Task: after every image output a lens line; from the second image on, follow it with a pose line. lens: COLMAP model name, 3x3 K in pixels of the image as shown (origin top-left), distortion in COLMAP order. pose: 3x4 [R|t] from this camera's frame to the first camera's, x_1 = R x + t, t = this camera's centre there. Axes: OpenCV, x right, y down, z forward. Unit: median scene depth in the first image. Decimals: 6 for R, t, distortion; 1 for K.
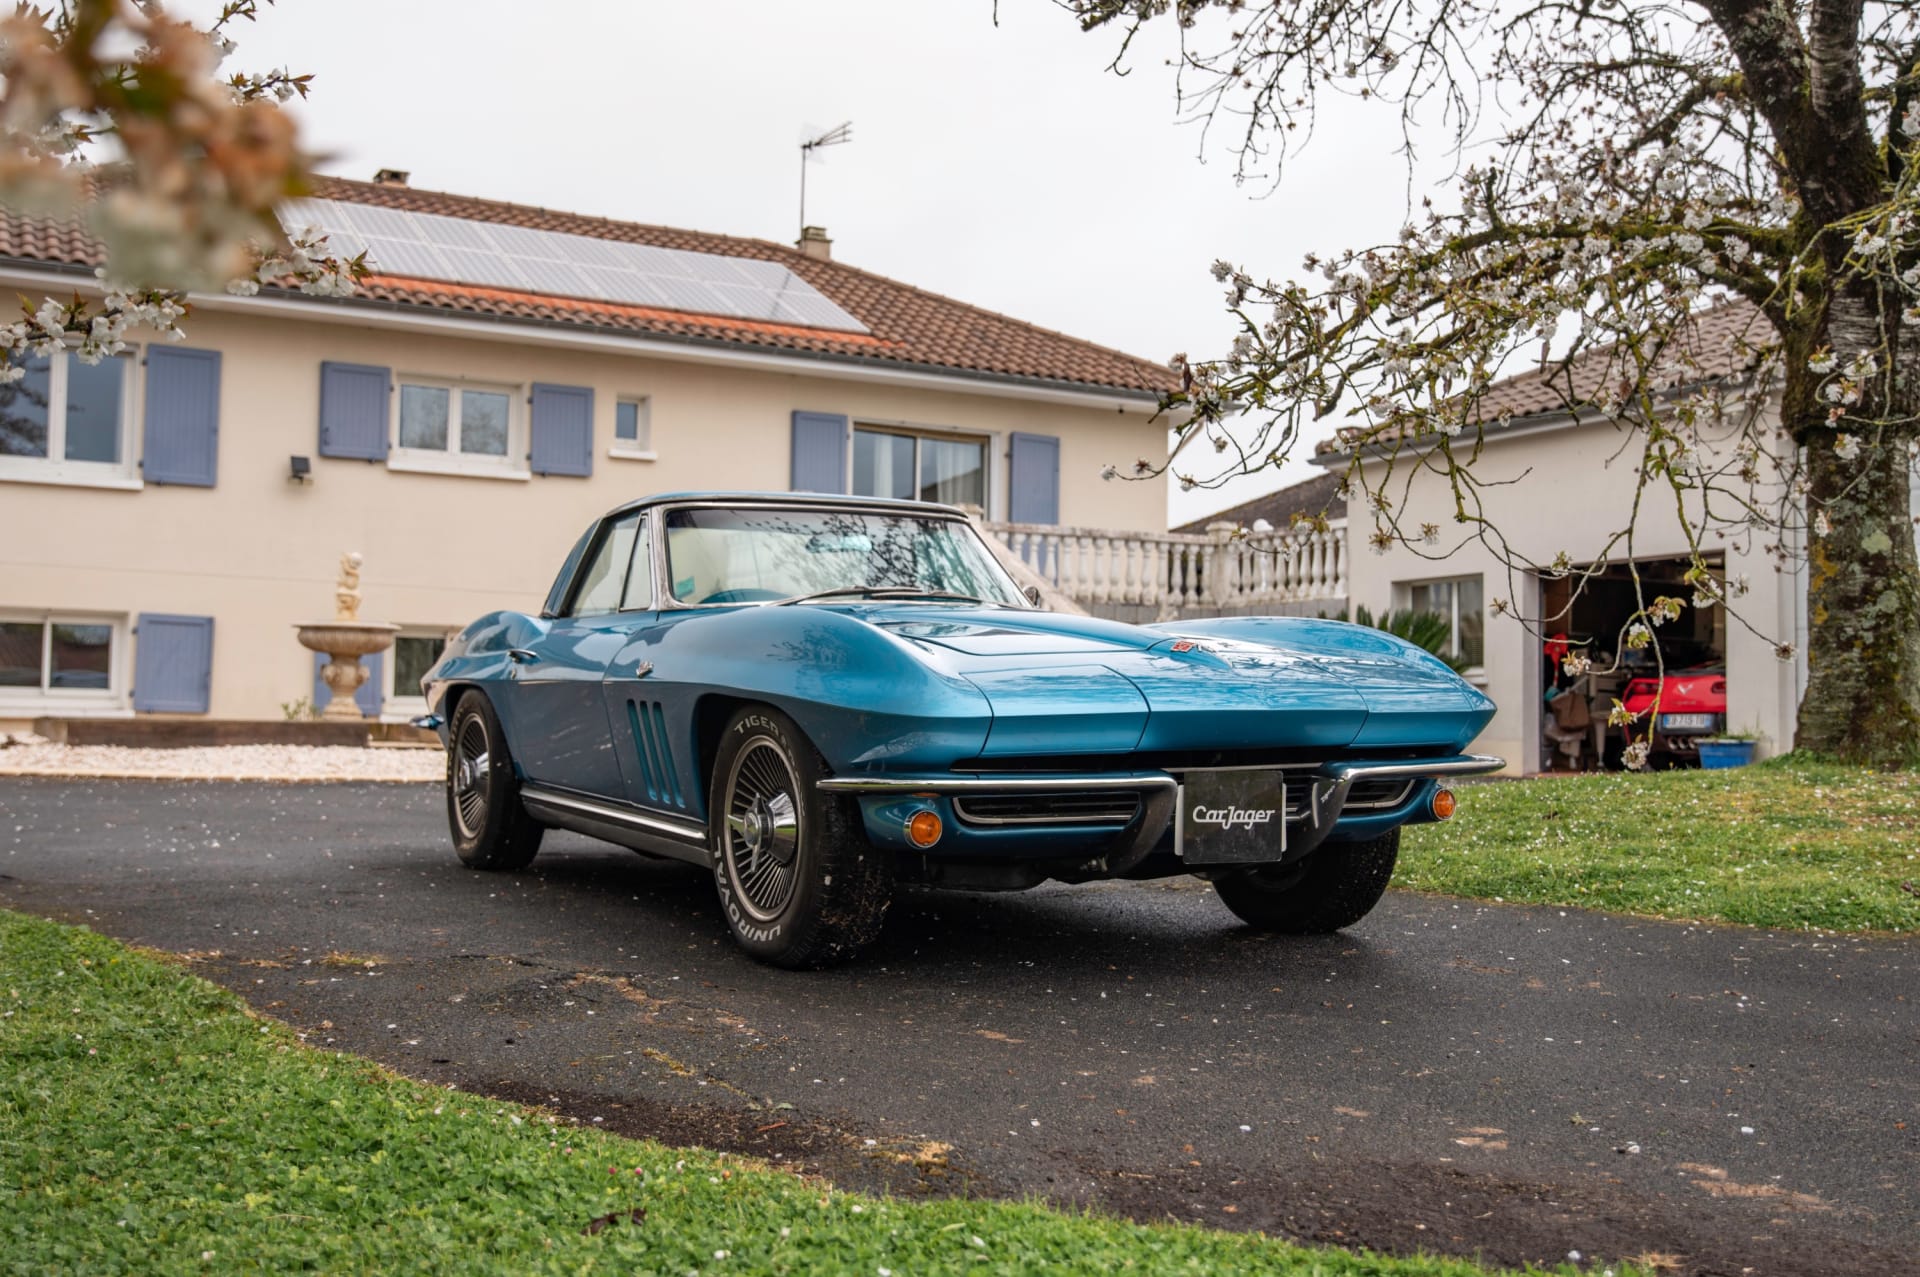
lens RADIAL K [[1968.7, 0, 960.0], [0, 1968.7, 638.5], [0, 0, 1]] dist [-0.034990, 0.154982]
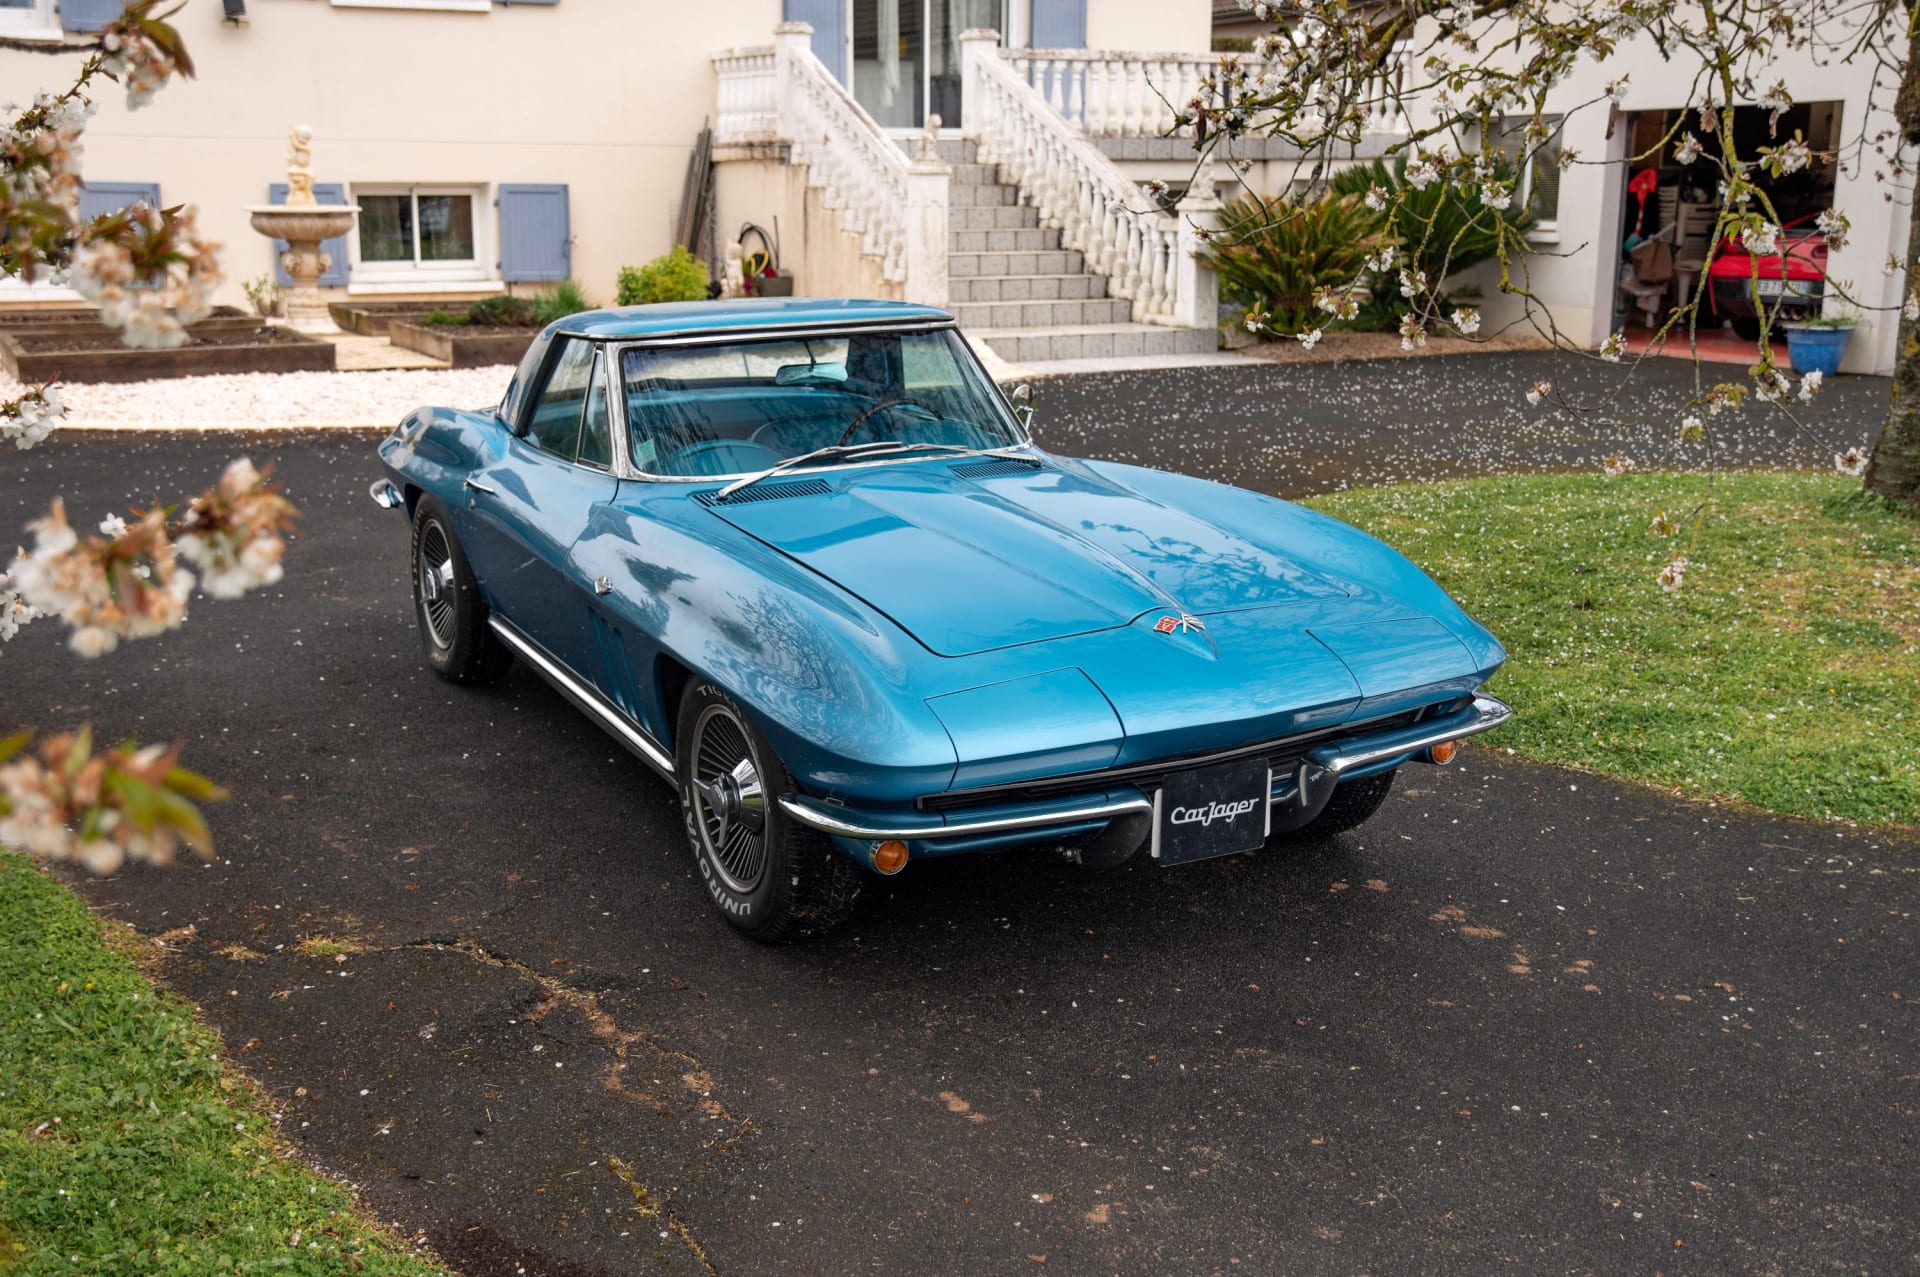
lens RADIAL K [[2110.9, 0, 903.0], [0, 2110.9, 682.3], [0, 0, 1]] dist [-0.031982, 0.151805]
pose [[0.999133, -0.004417, -0.041396, 0.011265], [0.015921, 0.959308, 0.281911, -0.099257], [0.038466, -0.282326, 0.958547, 0.008707]]
